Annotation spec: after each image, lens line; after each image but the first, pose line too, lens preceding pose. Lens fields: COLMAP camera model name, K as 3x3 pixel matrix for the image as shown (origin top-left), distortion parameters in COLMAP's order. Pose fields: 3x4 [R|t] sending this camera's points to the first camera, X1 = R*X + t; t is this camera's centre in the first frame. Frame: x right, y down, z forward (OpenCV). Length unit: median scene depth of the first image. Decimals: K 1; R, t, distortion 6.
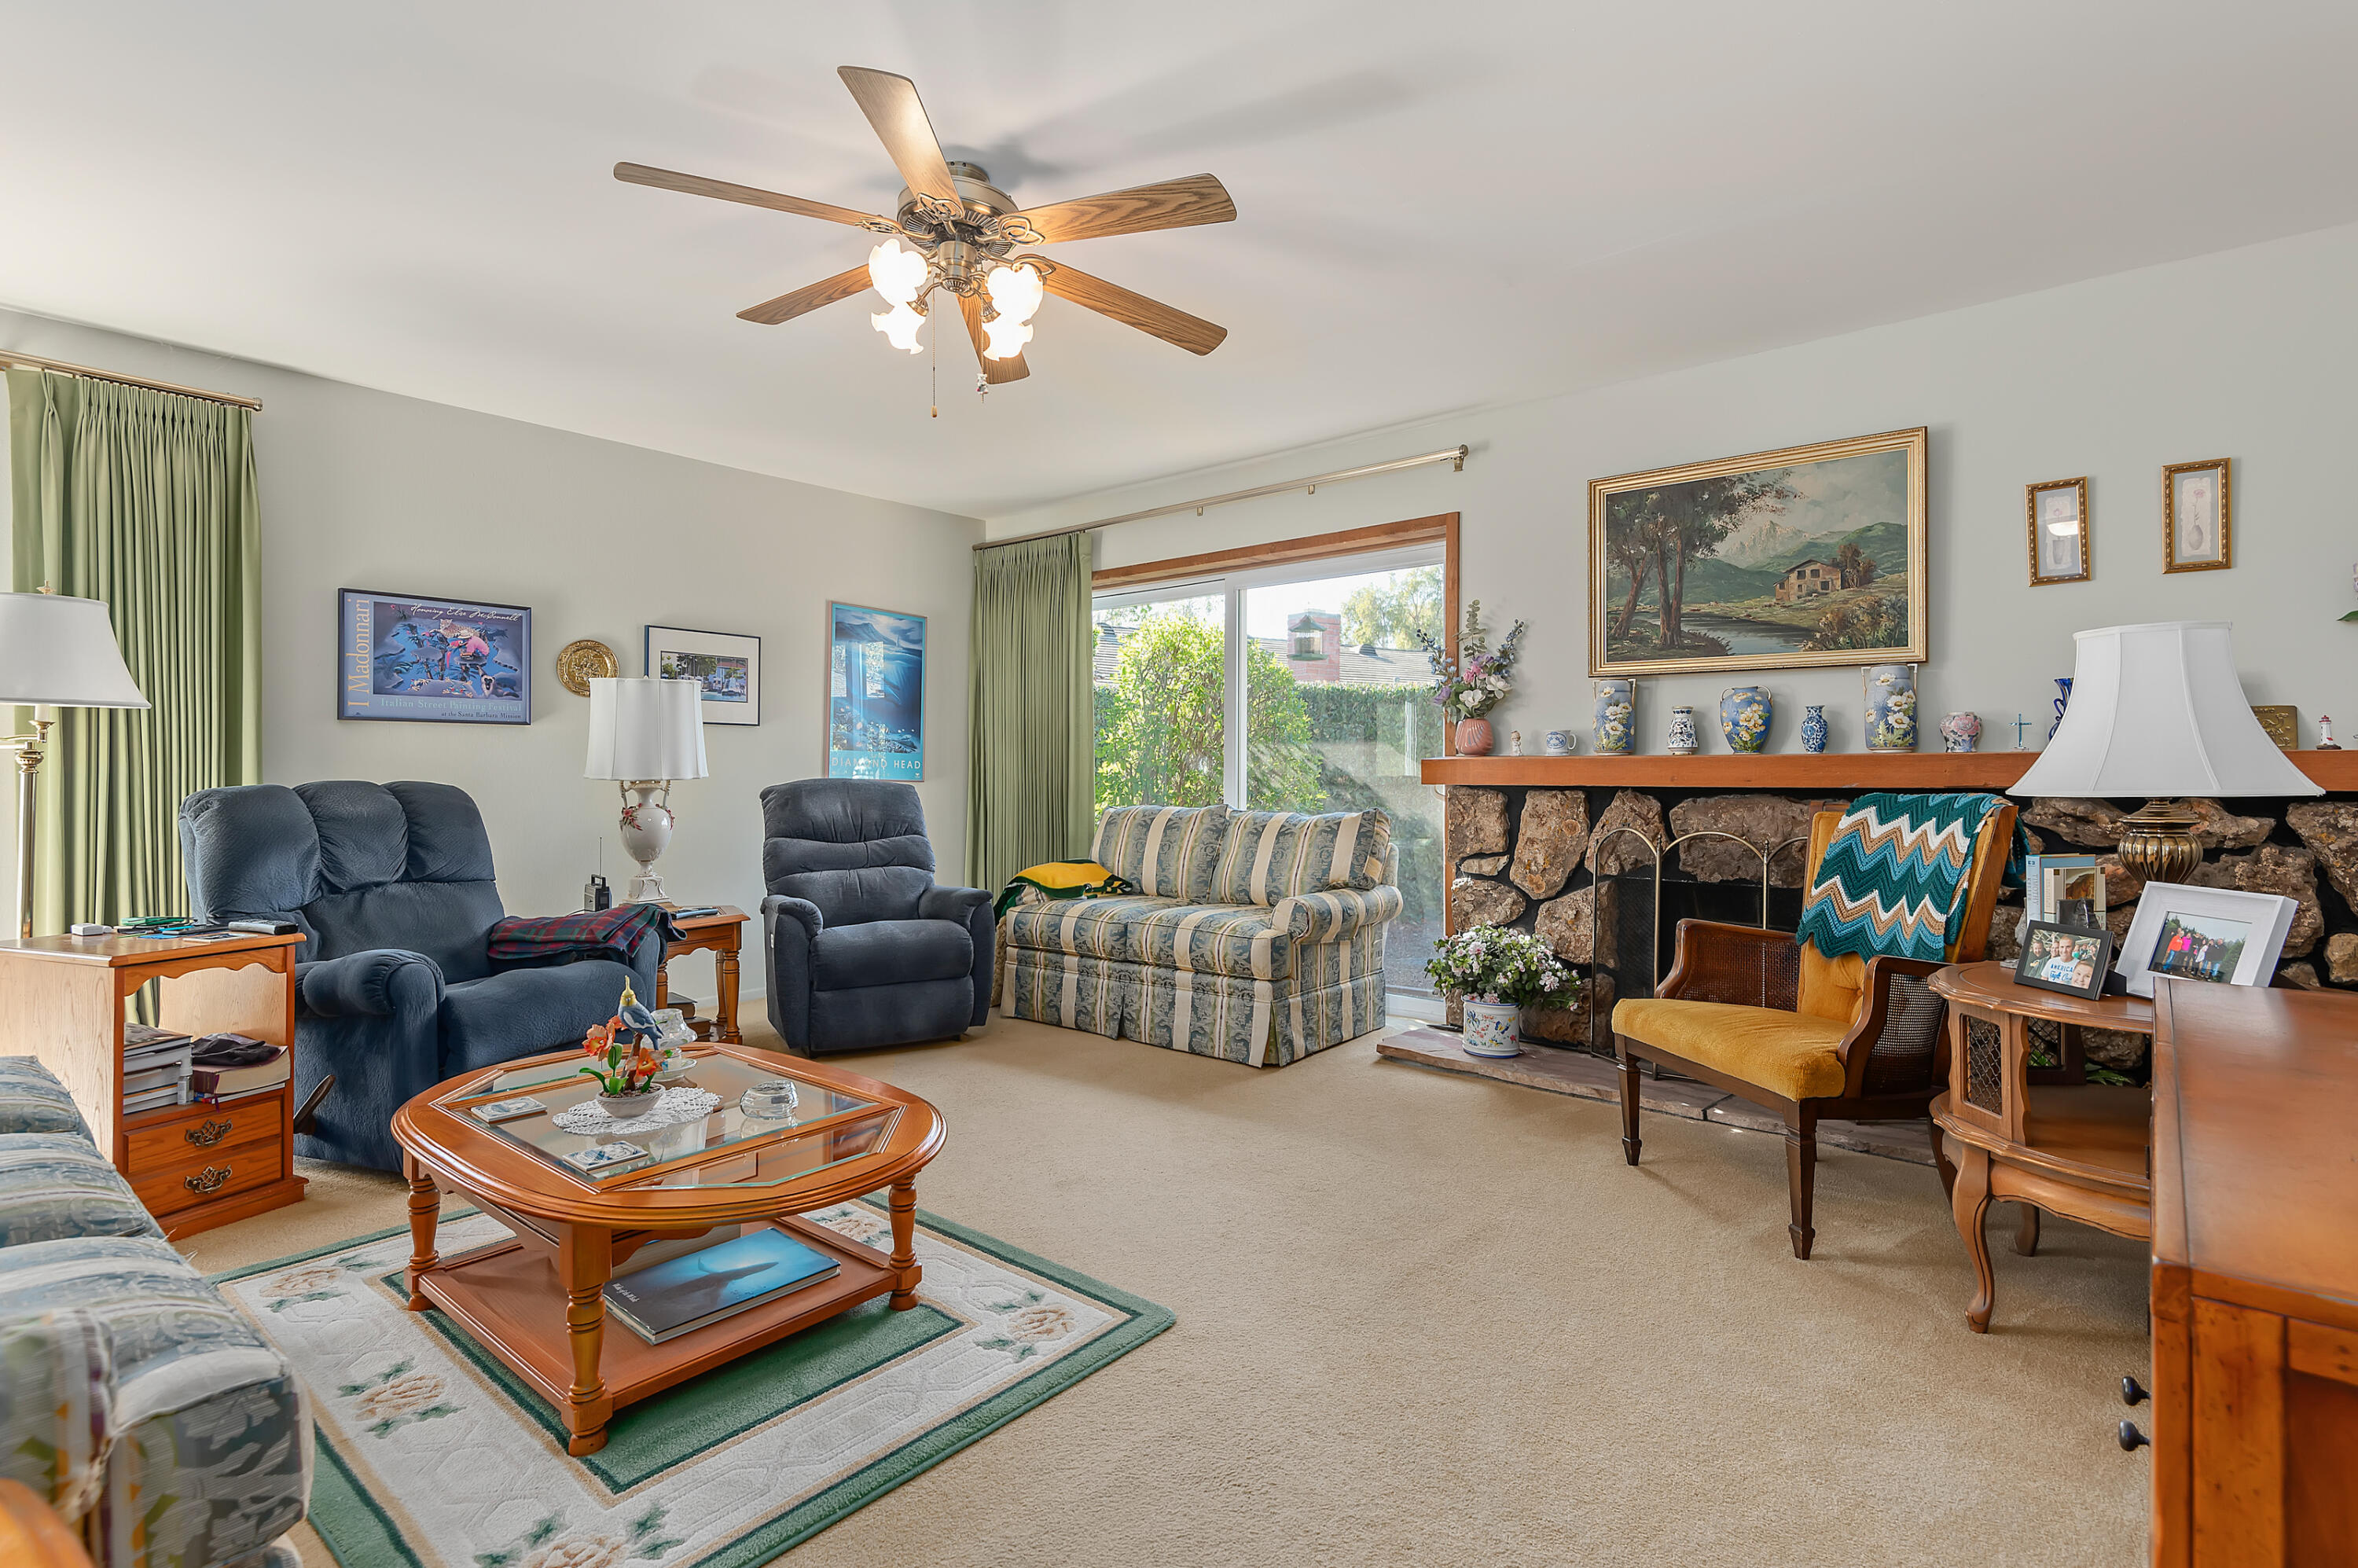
lens RADIAL K [[1151.7, 0, 1178.3], [0, 1151.7, 767.9], [0, 0, 1]] dist [-0.000287, -0.000533]
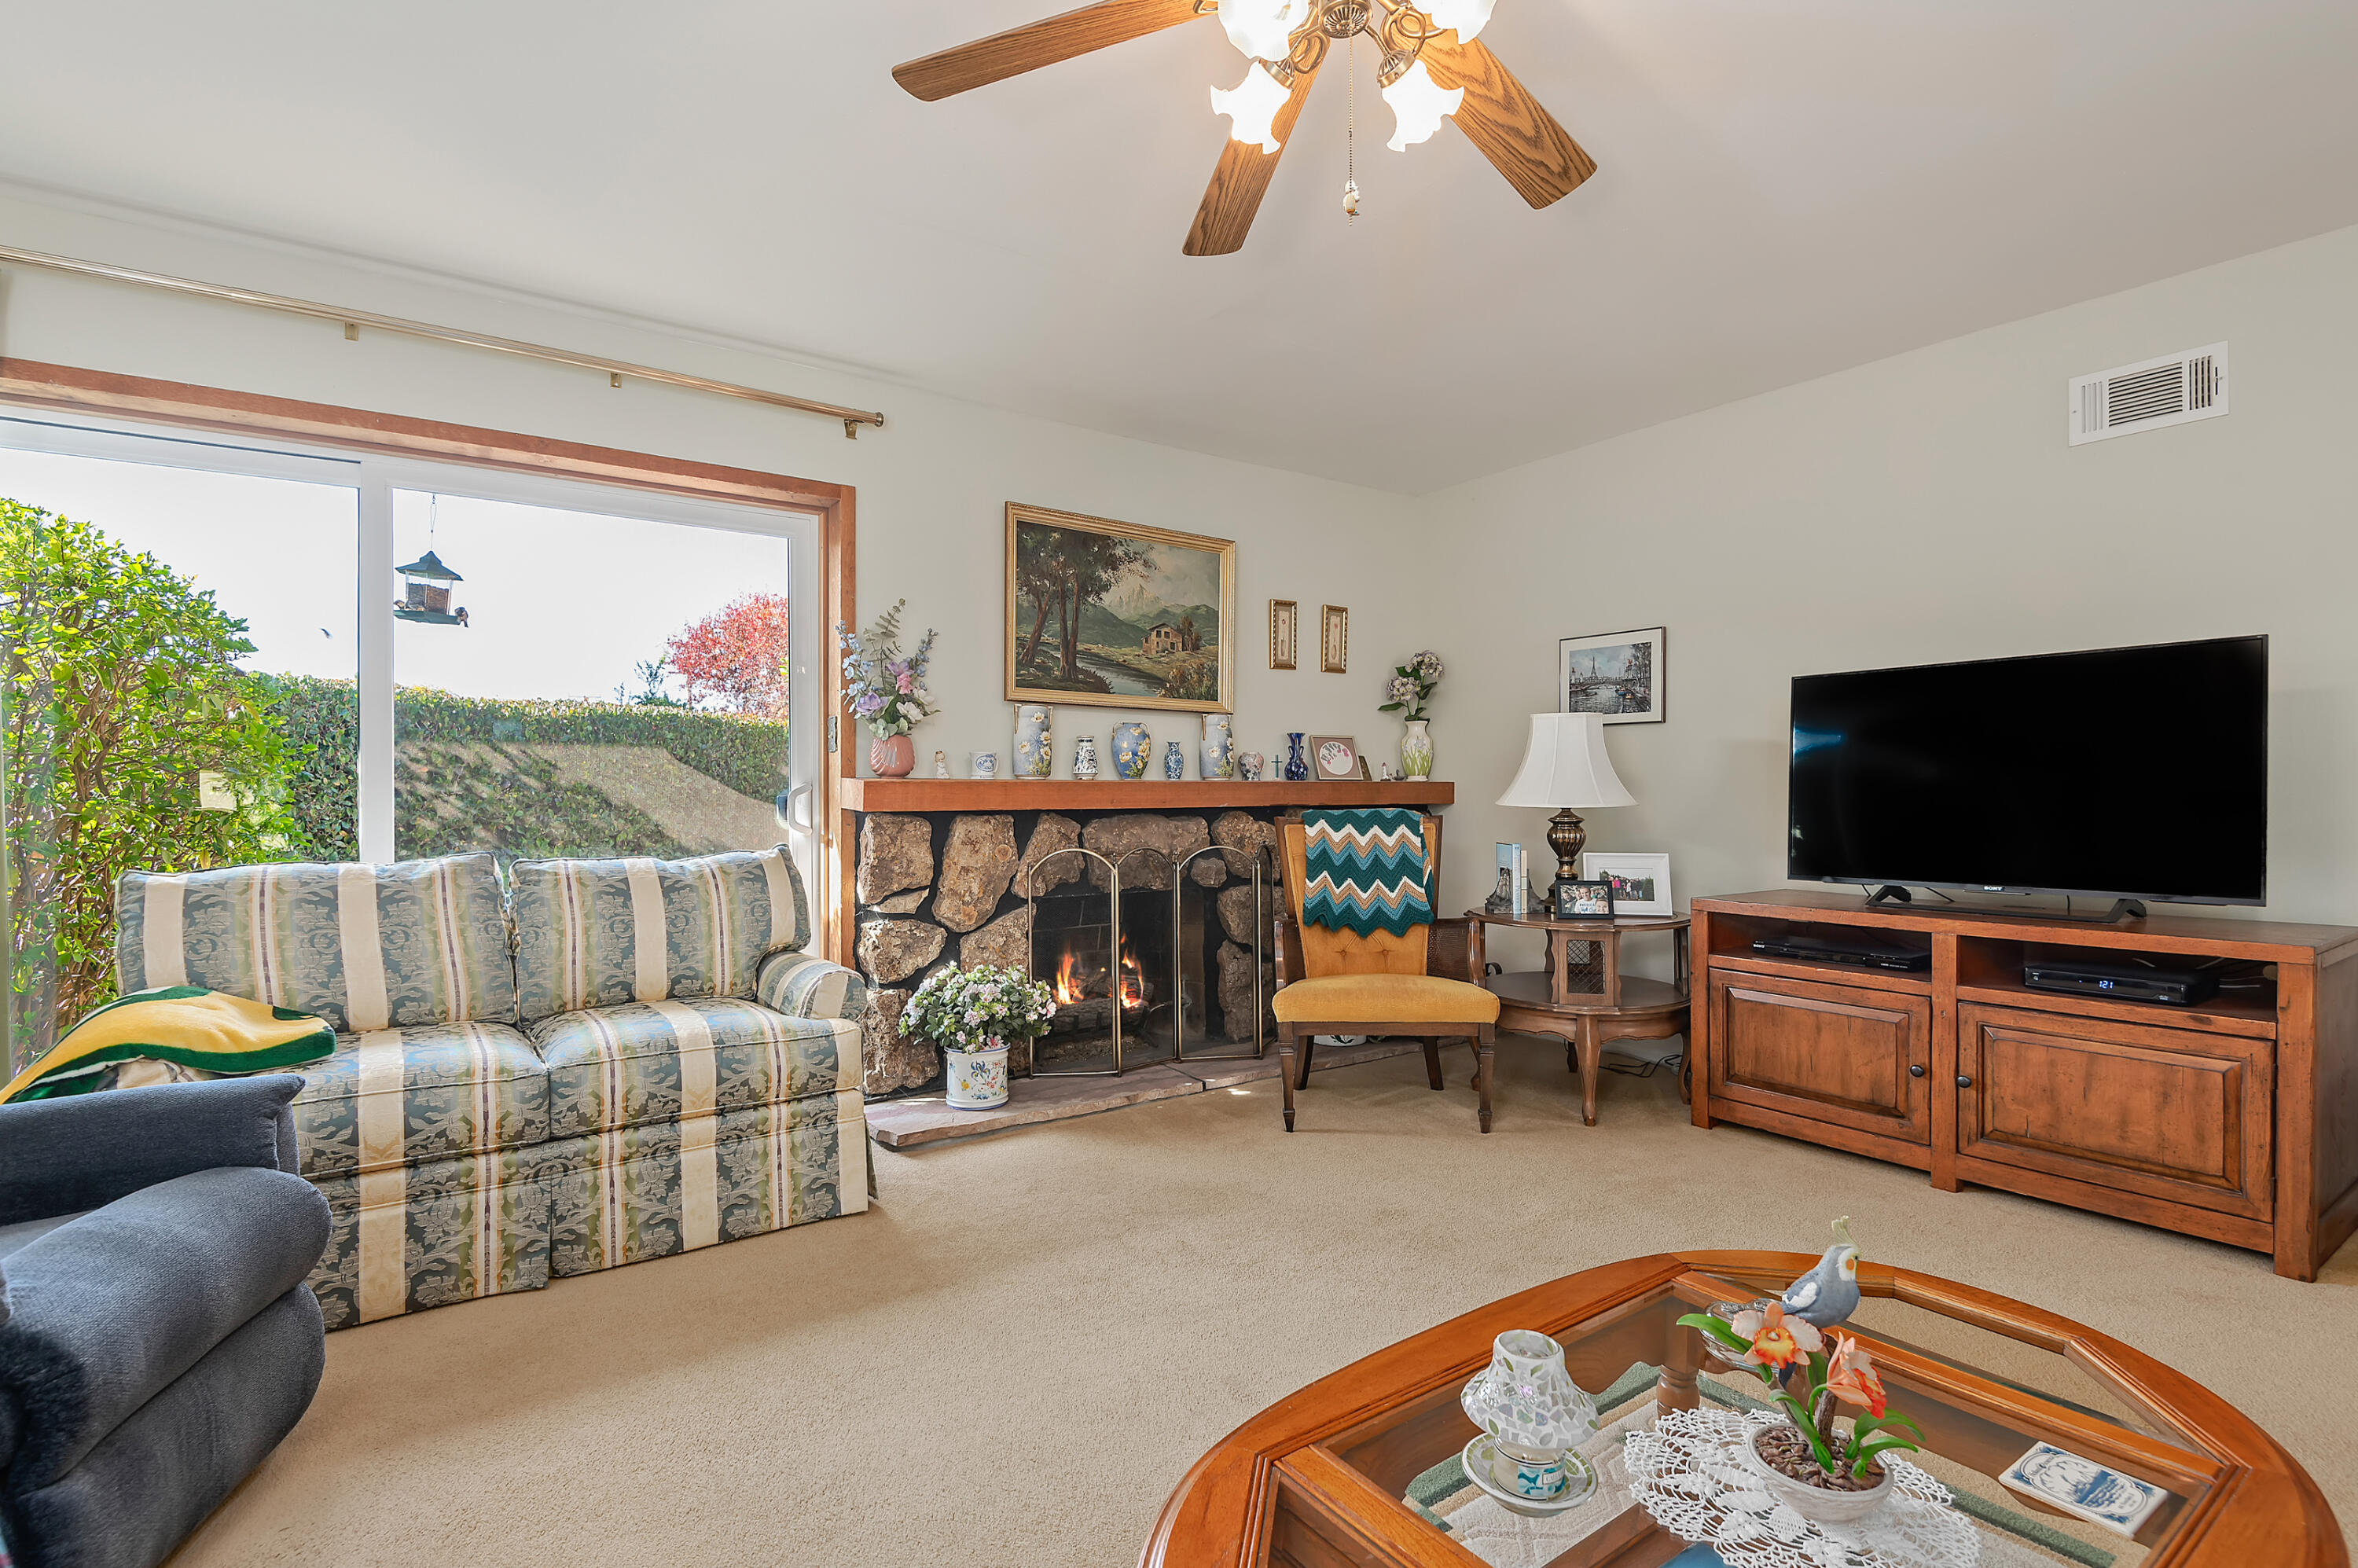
lens RADIAL K [[1080.9, 0, 1184.3], [0, 1080.9, 808.5], [0, 0, 1]] dist [0.003088, -0.000481]
pose [[0.243201, -0.012658, 0.969893, -0.524889], [0.001973, 0.999919, 0.012555, 0.002888], [-0.969974, -0.001140, 0.243206, 0.642221]]
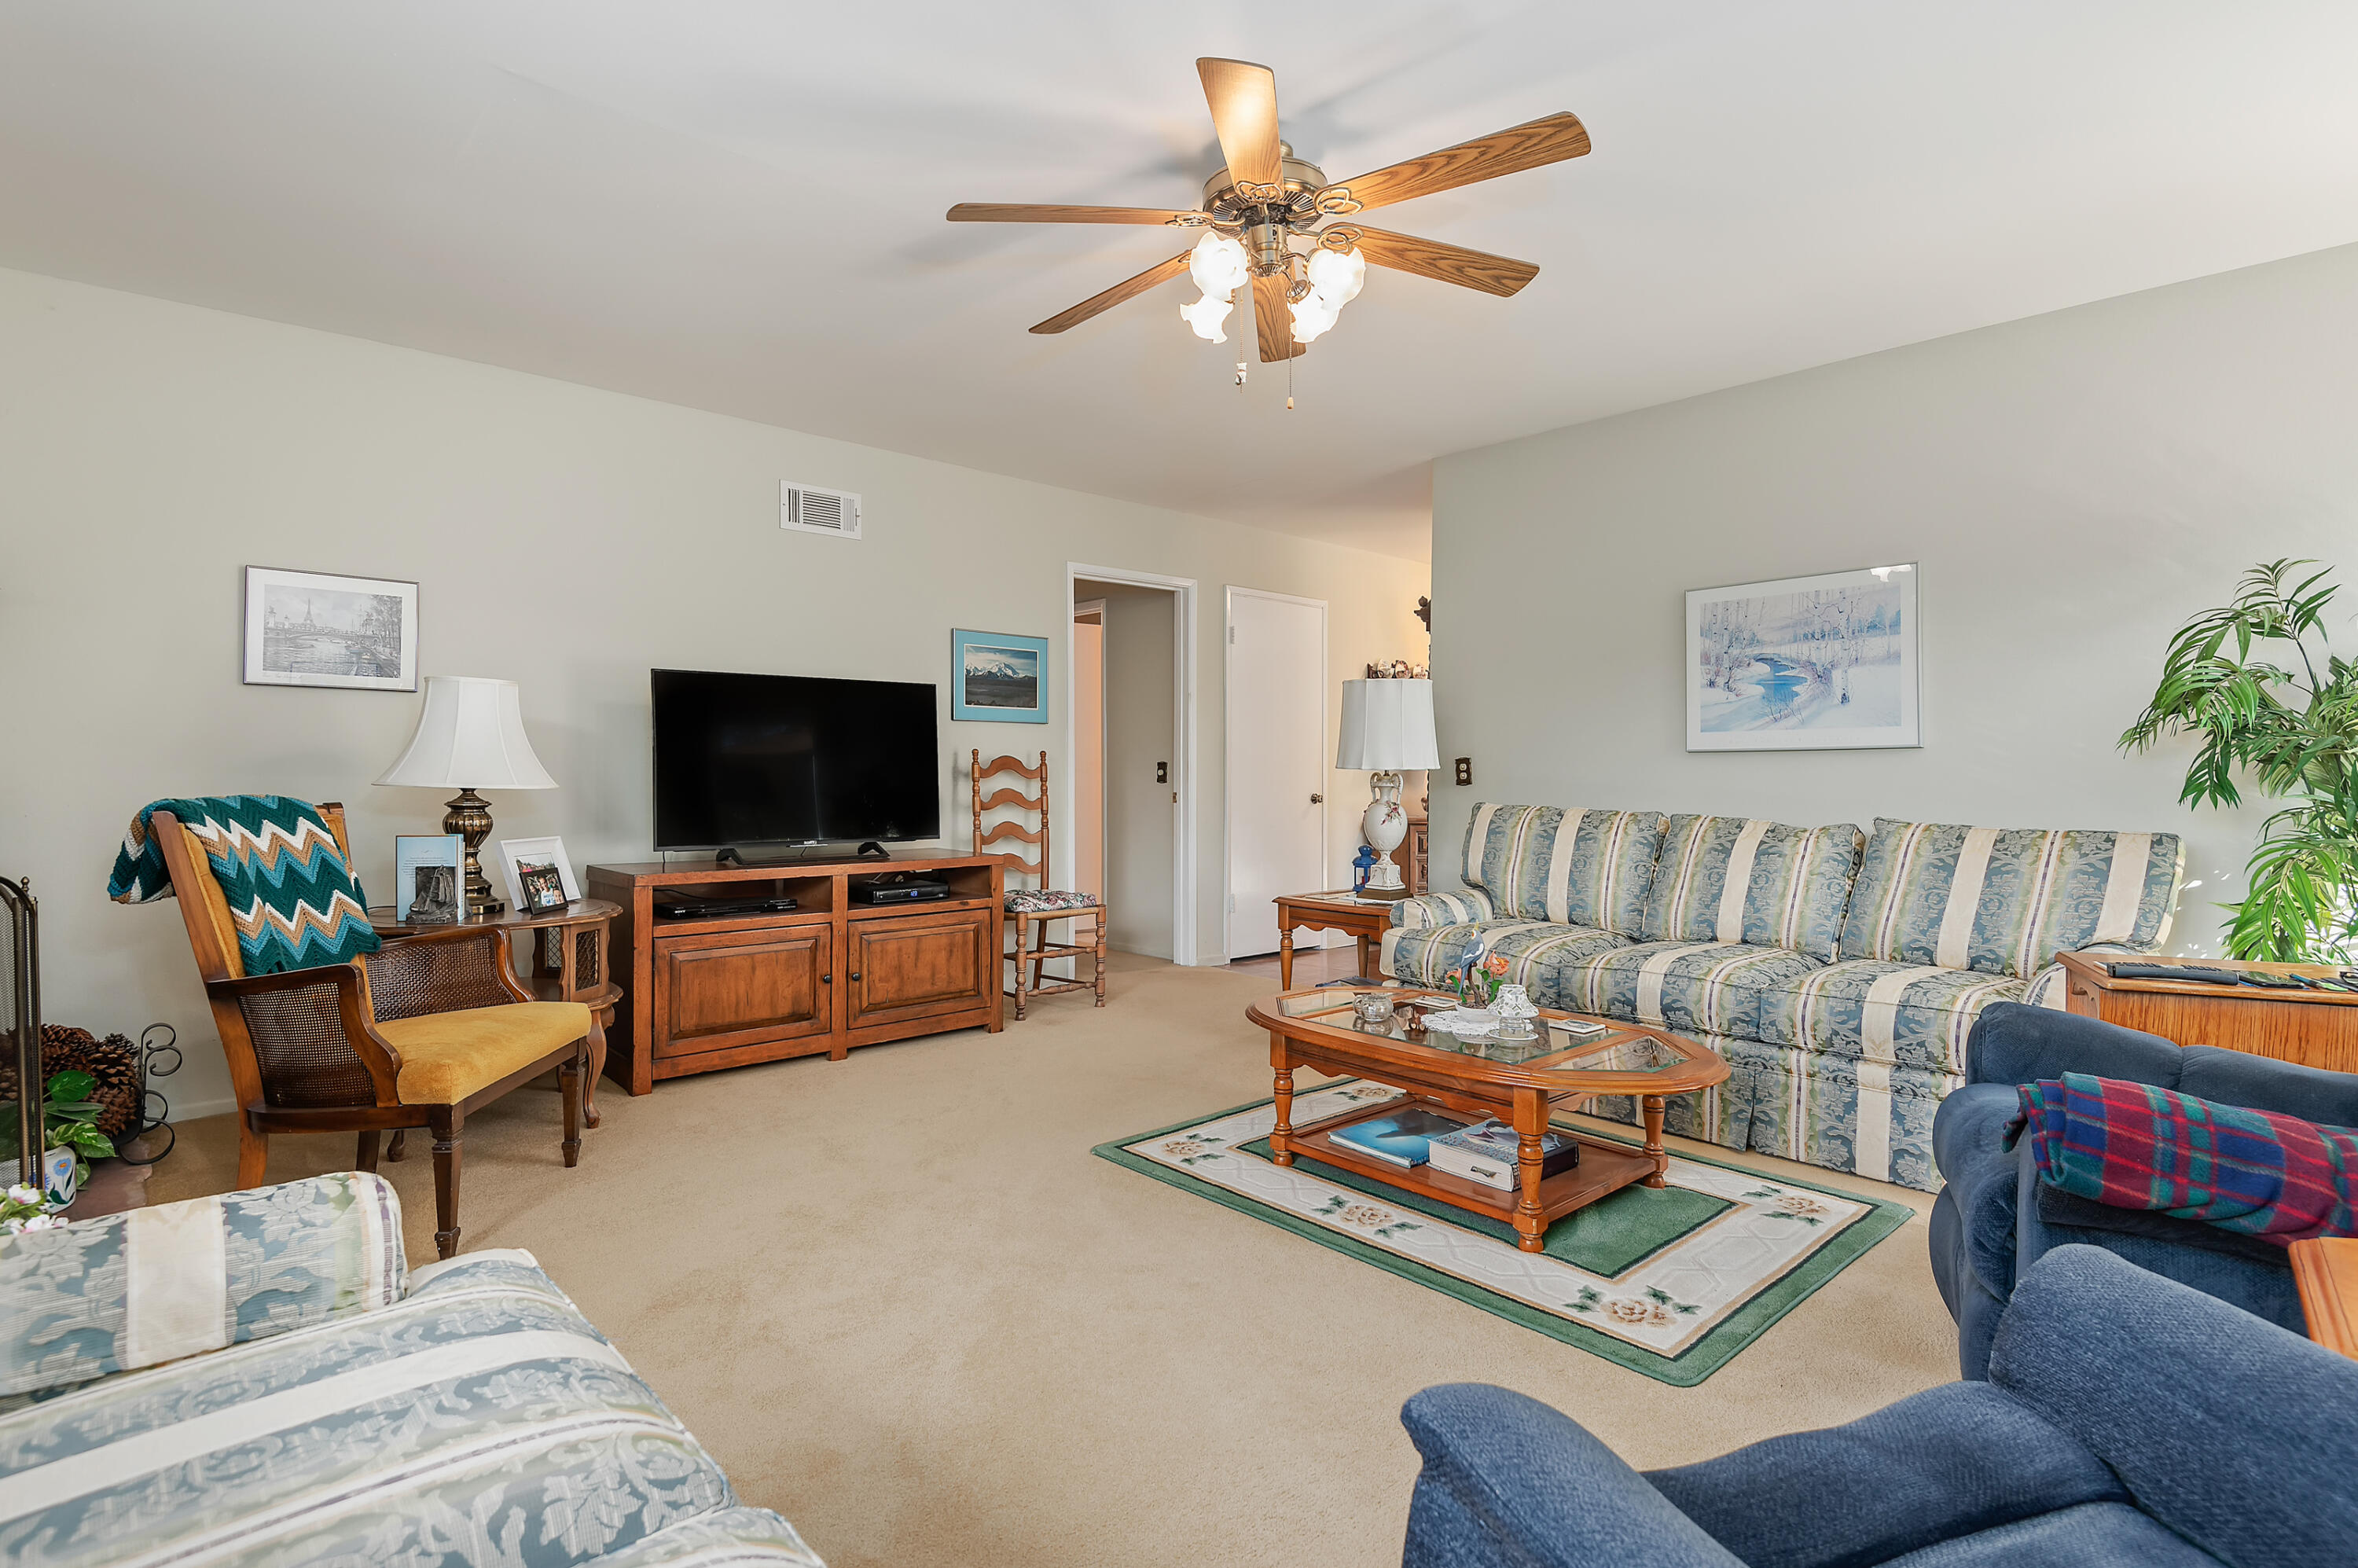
lens RADIAL K [[1151.7, 0, 1181.5], [0, 1151.7, 780.0], [0, 0, 1]] dist [-0.000287, -0.000533]
pose [[-0.991162, -0.000779, 0.132655, -0.169307], [-0.000226, 0.999991, 0.004179, 0.003732], [-0.132657, 0.004112, -0.991154, 1.320781]]
